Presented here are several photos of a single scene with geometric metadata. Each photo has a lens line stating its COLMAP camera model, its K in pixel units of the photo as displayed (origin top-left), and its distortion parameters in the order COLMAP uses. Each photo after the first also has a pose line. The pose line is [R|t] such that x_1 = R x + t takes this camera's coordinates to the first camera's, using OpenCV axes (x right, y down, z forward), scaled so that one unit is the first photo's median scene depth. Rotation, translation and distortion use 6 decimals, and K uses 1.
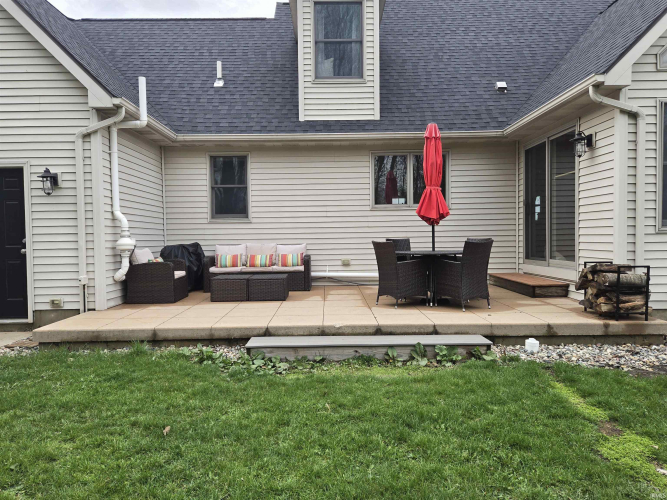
lens RADIAL K [[451.0, 0, 333.5], [0, 451.0, 250.0], [0, 0, 1]] dist [0.055890, -0.000412]
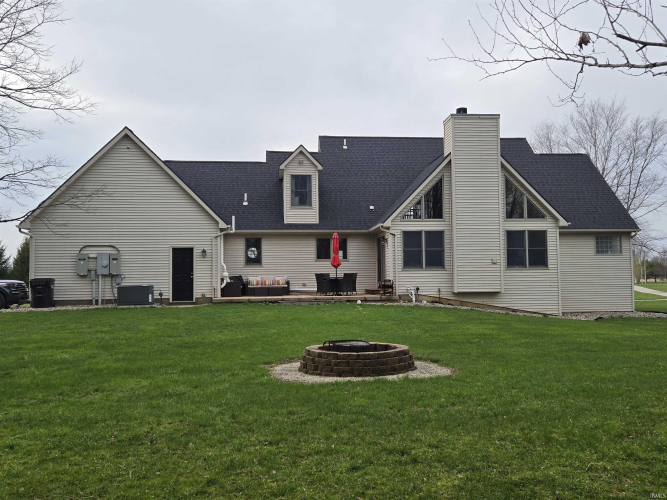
lens RADIAL K [[451.0, 0, 333.5], [0, 451.0, 250.0], [0, 0, 1]] dist [0.055890, -0.000412]
pose [[0.993710, 0.008962, 0.111624, -0.089083], [0.002062, 0.995159, -0.098259, 0.086912], [-0.111964, 0.097871, 0.988881, -1.428406]]
